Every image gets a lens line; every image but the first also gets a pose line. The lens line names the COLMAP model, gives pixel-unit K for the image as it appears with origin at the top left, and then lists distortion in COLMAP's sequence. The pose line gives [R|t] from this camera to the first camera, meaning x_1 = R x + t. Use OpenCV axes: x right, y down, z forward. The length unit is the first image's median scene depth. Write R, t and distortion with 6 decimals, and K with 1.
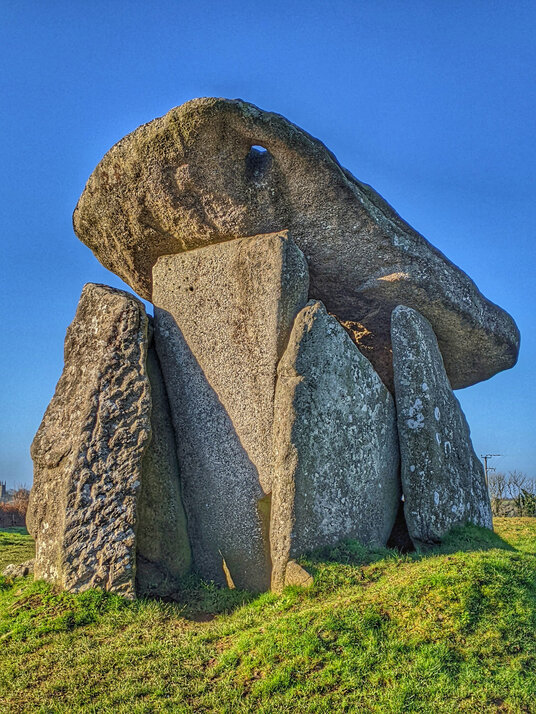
lens RADIAL K [[1143.6, 0, 267.9], [0, 1143.6, 358.6], [0, 0, 1]] dist [0.123091, 0.000000]
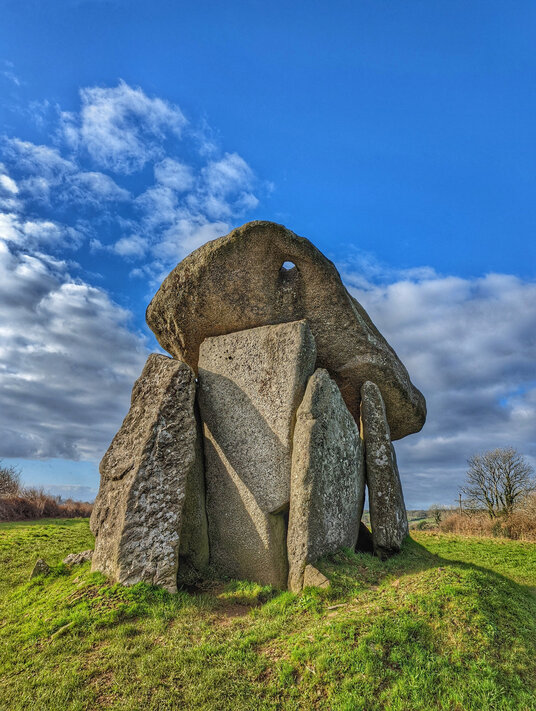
lens RADIAL K [[489.7, 0, 270.7], [0, 489.7, 356.3], [0, 0, 1]] dist [0.032039, -0.001841]
pose [[0.985210, 0.091208, 0.145062, -0.109439], [-0.063284, 0.980392, -0.186619, 0.050958], [-0.159239, 0.174679, 0.971664, 0.404943]]
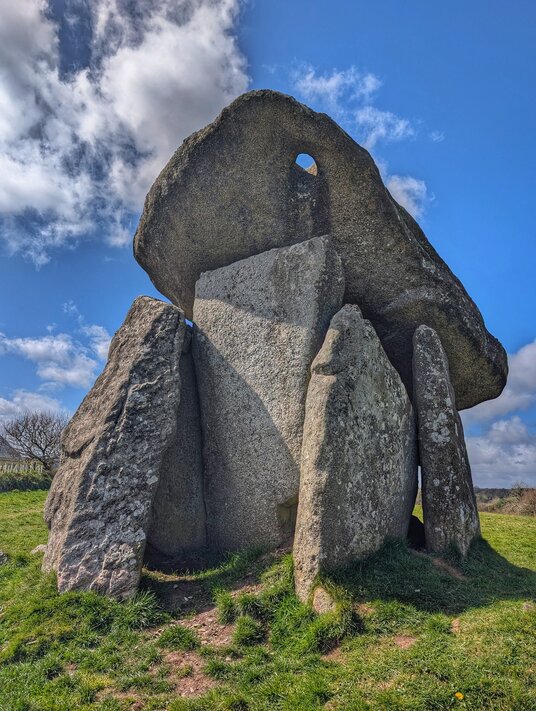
lens RADIAL K [[499.1, 0, 276.4], [0, 499.1, 355.2], [0, 0, 1]] dist [0.004705, -0.008830]
pose [[0.996981, 0.074743, 0.021050, -0.029090], [-0.071493, 0.989347, -0.126813, 0.051605], [-0.030304, 0.124925, 0.991703, 0.564039]]
